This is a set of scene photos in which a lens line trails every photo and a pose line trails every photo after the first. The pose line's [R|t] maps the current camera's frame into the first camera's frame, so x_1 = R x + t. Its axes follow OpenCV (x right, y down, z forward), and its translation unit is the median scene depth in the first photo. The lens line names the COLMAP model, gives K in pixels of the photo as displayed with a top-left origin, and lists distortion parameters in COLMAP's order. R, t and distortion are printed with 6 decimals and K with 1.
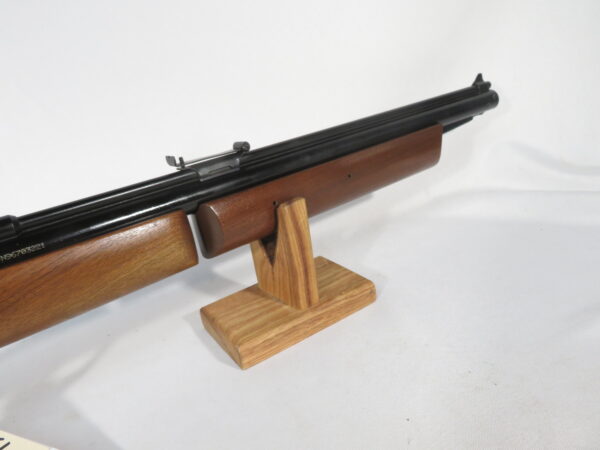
lens RADIAL K [[477.0, 0, 300.0], [0, 477.0, 225.0], [0, 0, 1]] dist [0.003402, 0.000596]
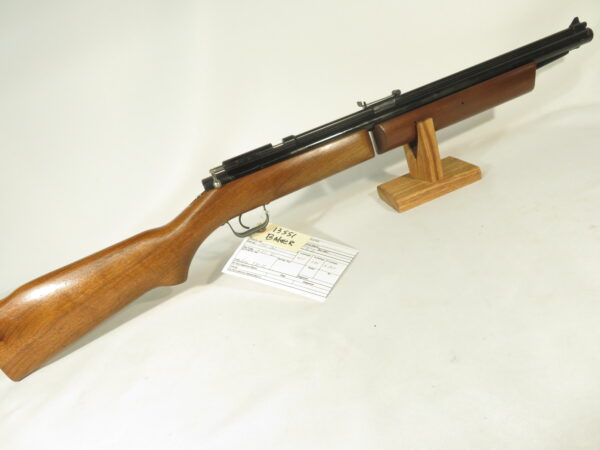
lens RADIAL K [[427.3, 0, 300.0], [0, 427.3, 225.0], [0, 0, 1]] dist [-0.004826, 0.002296]
pose [[0.924025, 0.005566, -0.382291, 0.158734], [0.046735, 0.990752, 0.127386, 0.109766], [0.379465, -0.135574, 0.915219, -0.686504]]
